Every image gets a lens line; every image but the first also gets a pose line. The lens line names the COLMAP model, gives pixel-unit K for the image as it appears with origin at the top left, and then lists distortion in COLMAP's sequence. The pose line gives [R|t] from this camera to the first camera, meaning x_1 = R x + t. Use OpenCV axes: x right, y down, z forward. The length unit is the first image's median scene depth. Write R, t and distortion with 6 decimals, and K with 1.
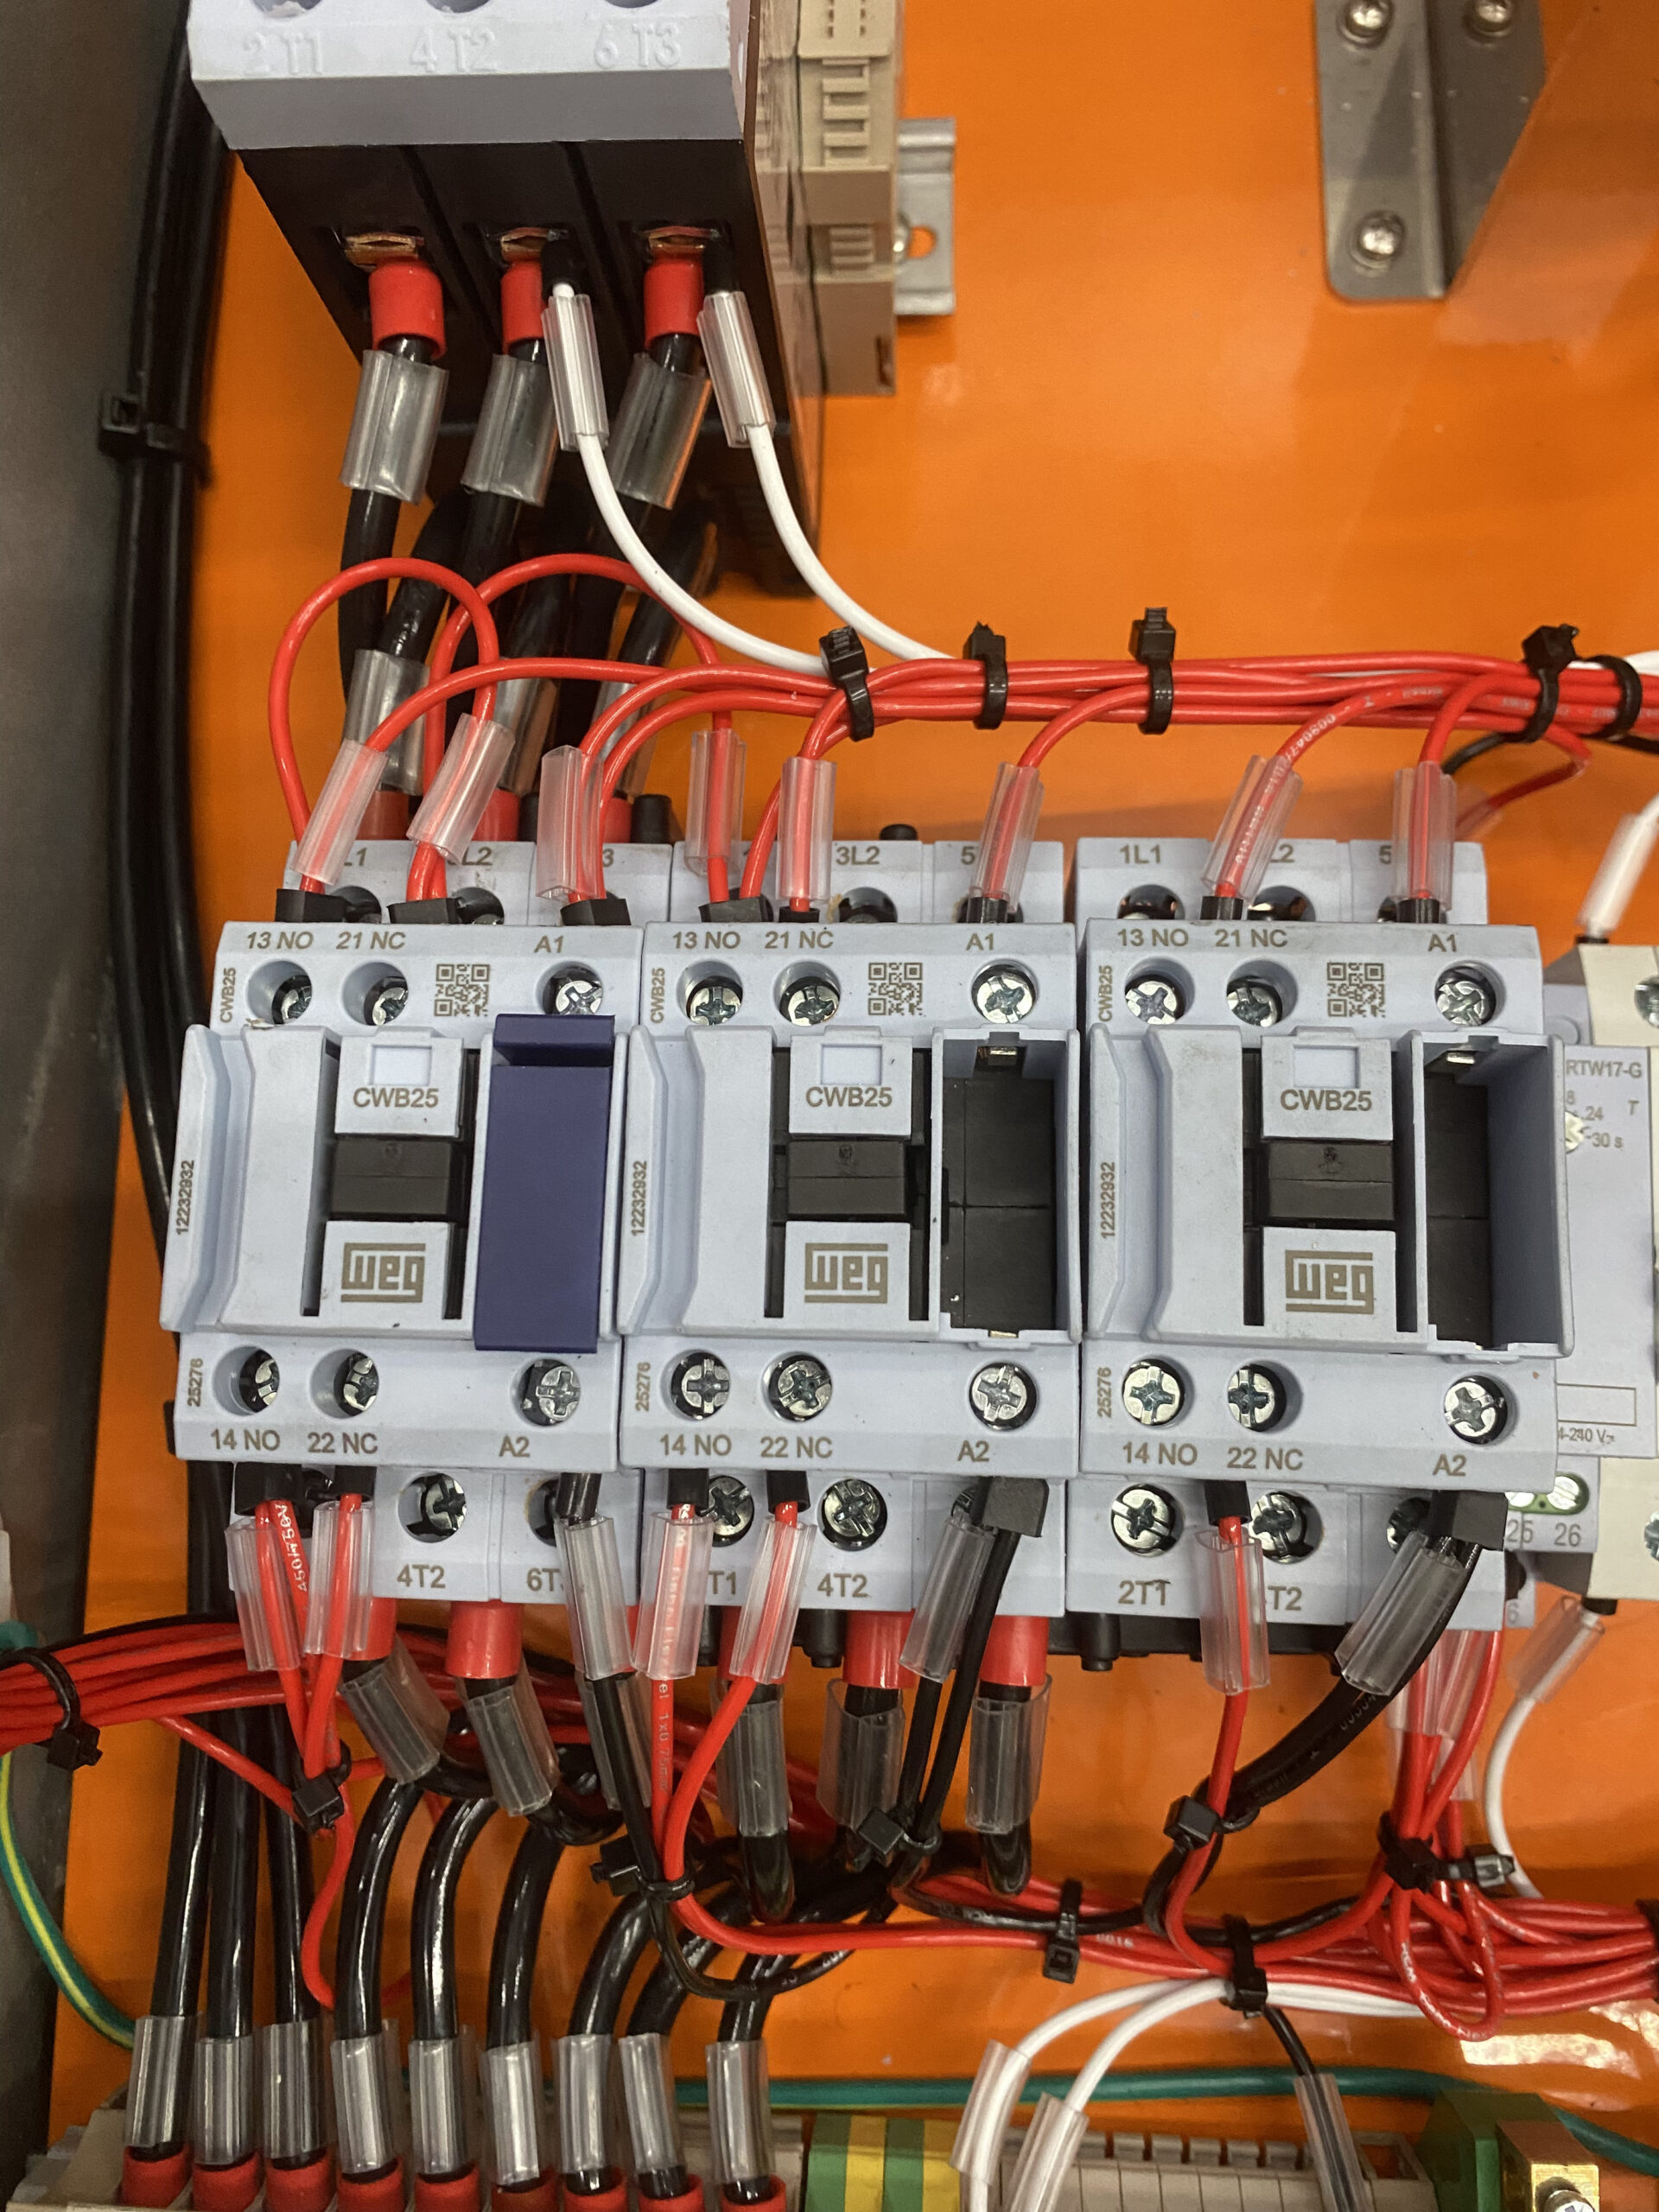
lens RADIAL K [[1689.0, 0, 840.6], [0, 1689.0, 1106.0], [0, 0, 1]] dist [-0.002017, -0.016148]
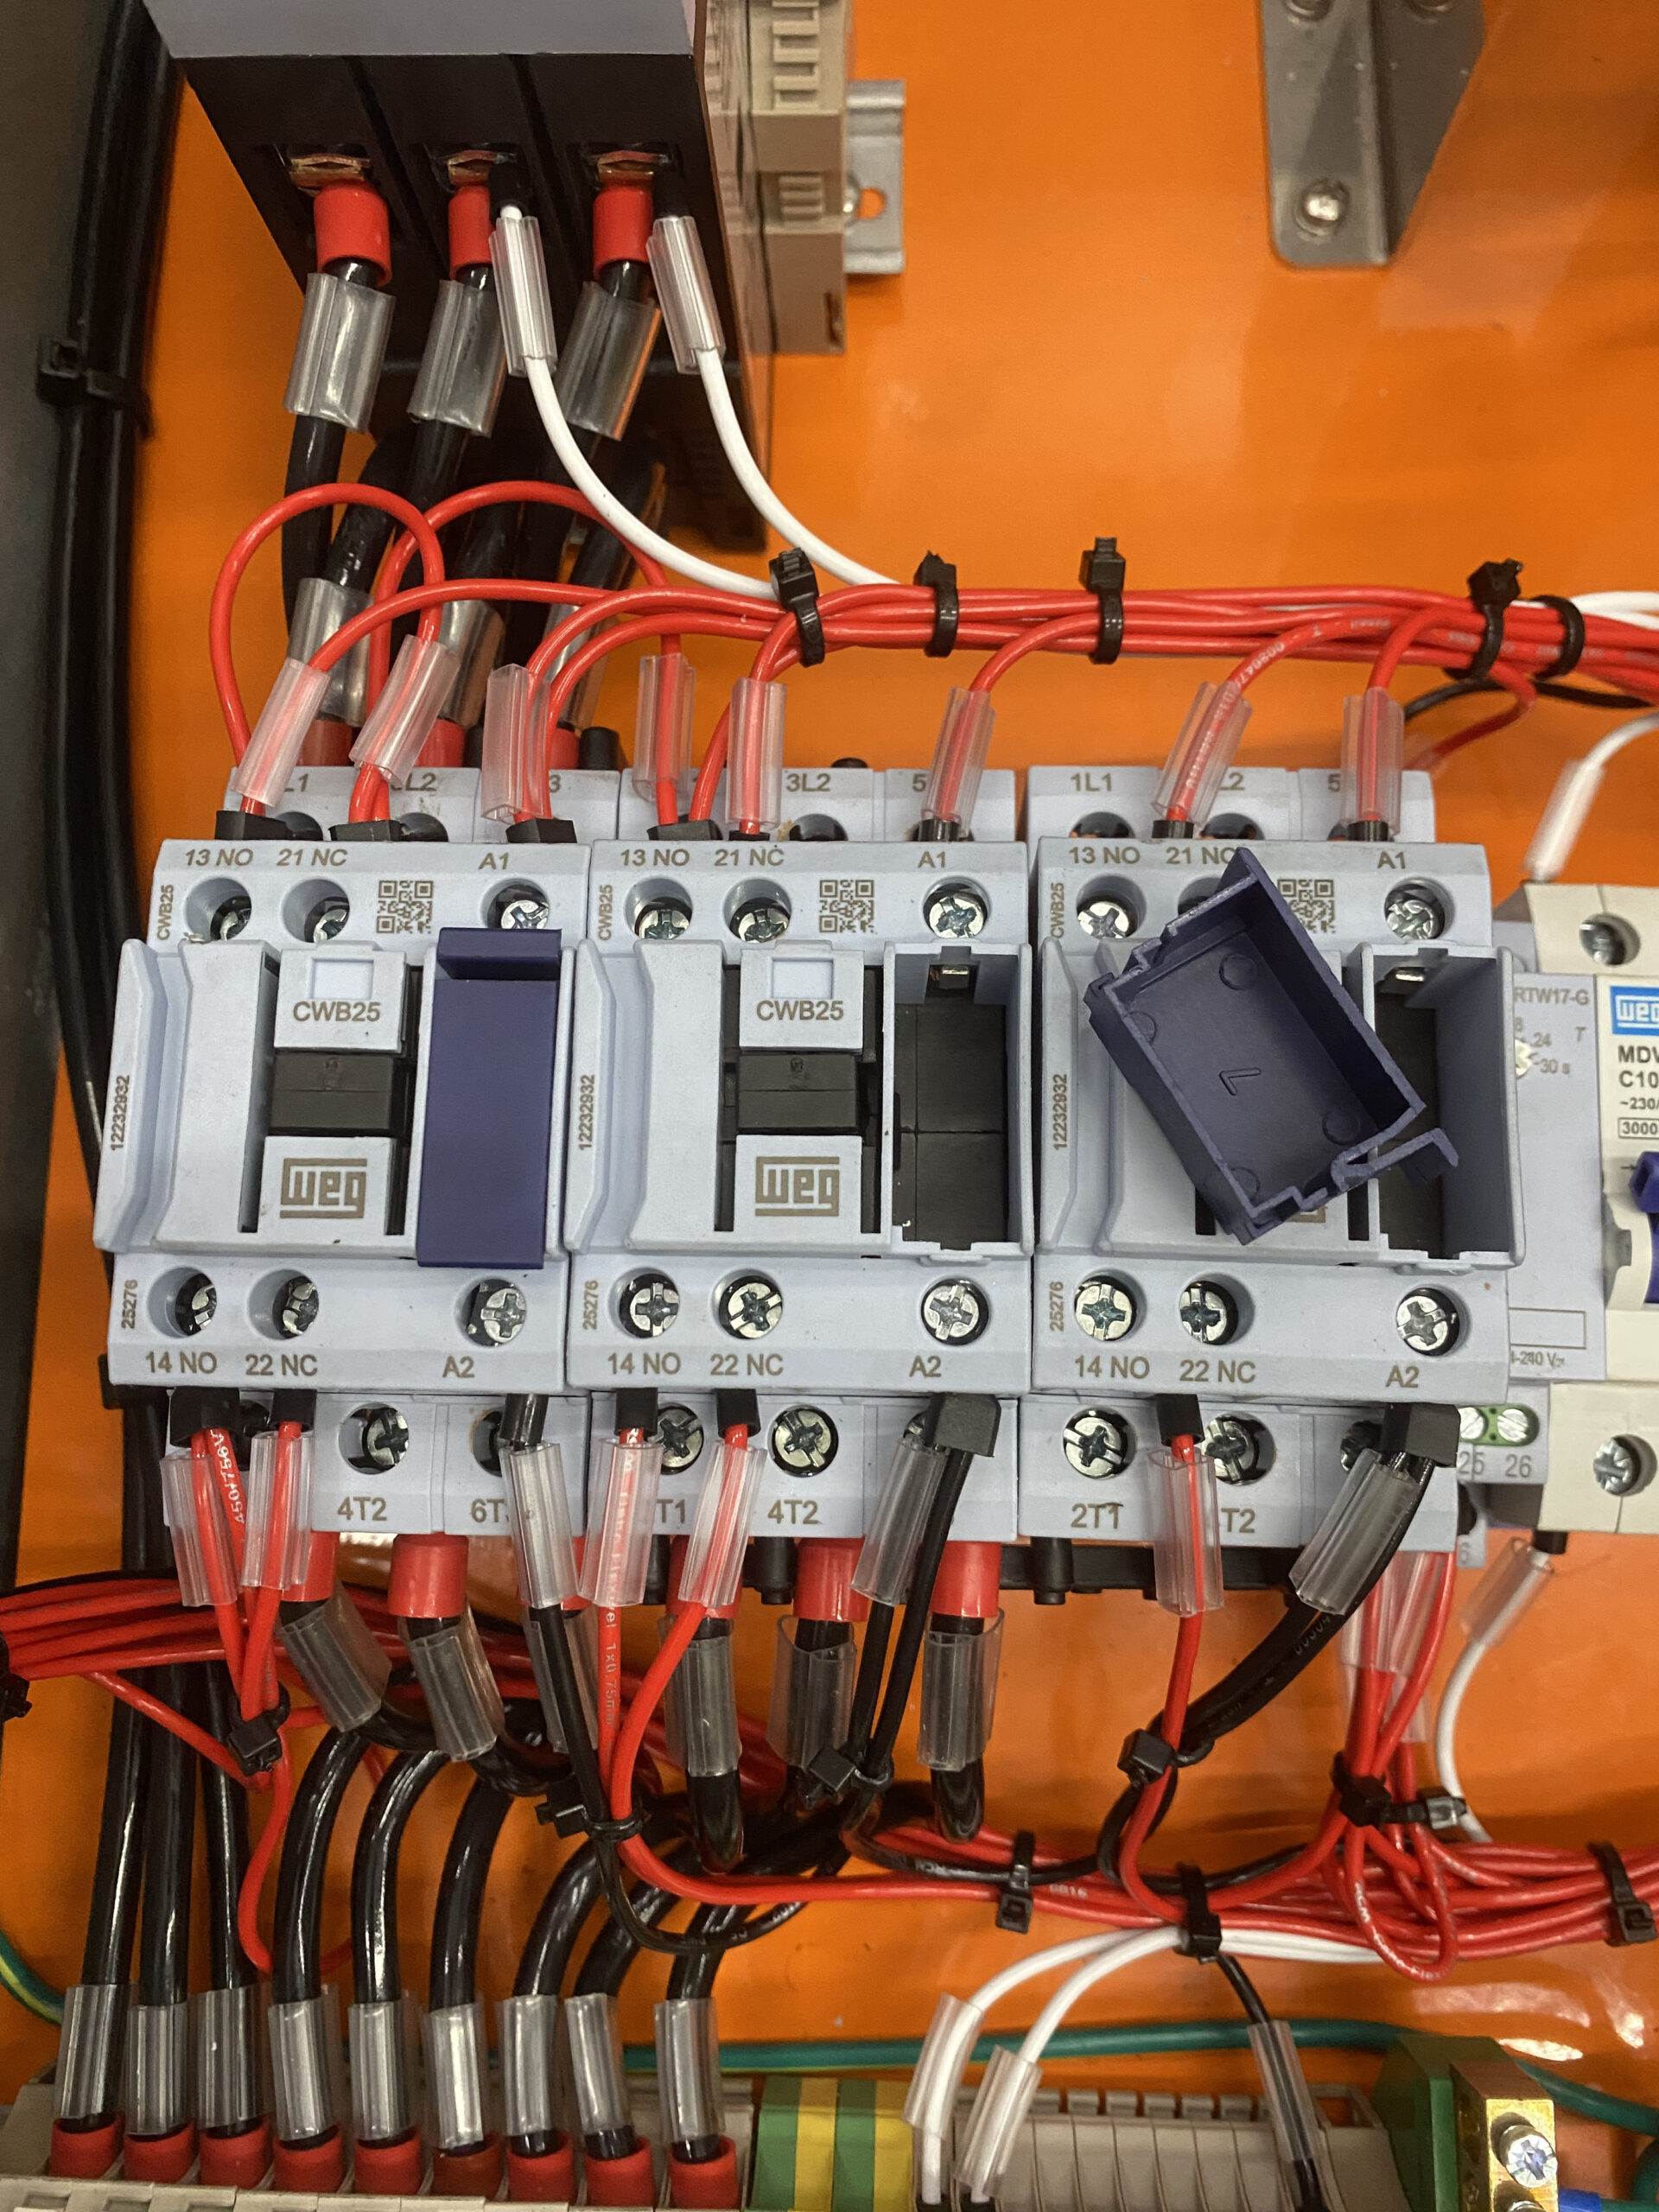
lens RADIAL K [[1689.0, 0, 842.0], [0, 1689.0, 1107.3], [0, 0, 1]] dist [-0.002017, -0.016148]
pose [[0.999514, -0.000418, 0.031155, -0.000883], [0.000830, 0.999912, -0.013215, 0.059927], [-0.031147, 0.013235, 0.999427, 0.010466]]
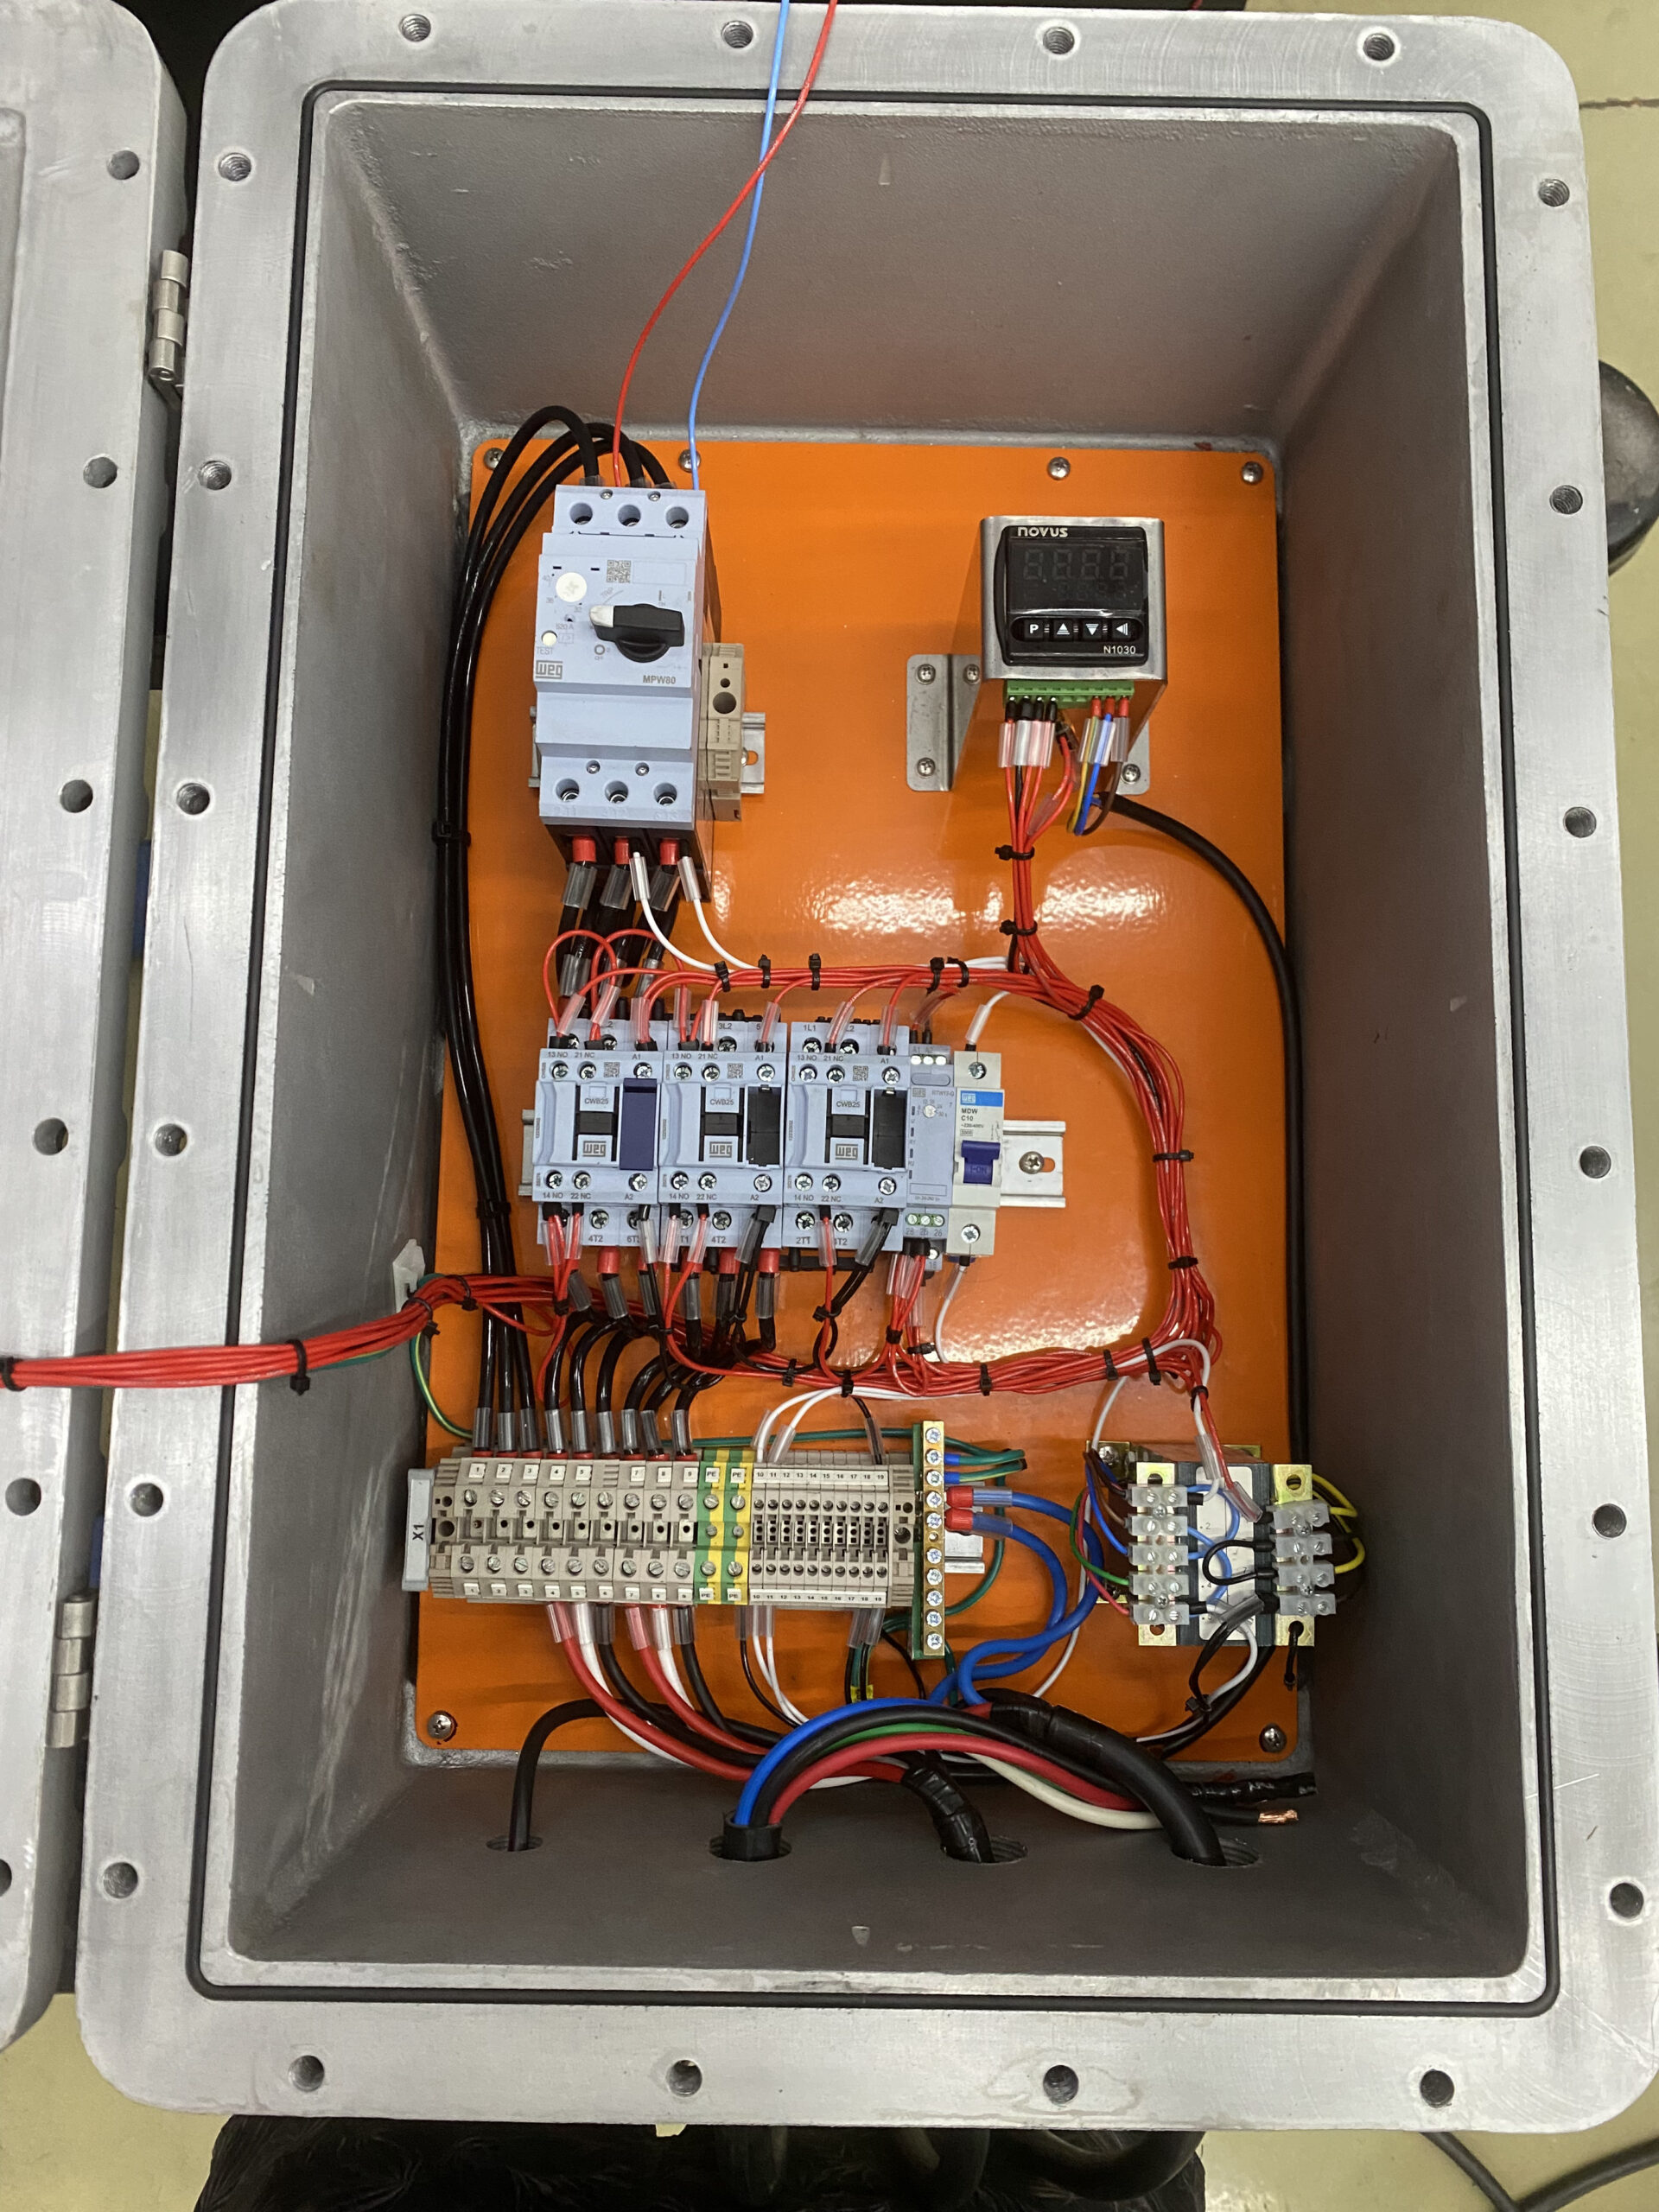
lens RADIAL K [[1689.0, 0, 845.6], [0, 1689.0, 1089.5], [0, 0, 1]] dist [-0.002017, -0.016148]
pose [[0.996518, 0.008518, 0.082936, -0.029390], [-0.010714, 0.999603, 0.026069, -0.122073], [-0.082681, -0.026867, 0.996214, -2.499722]]
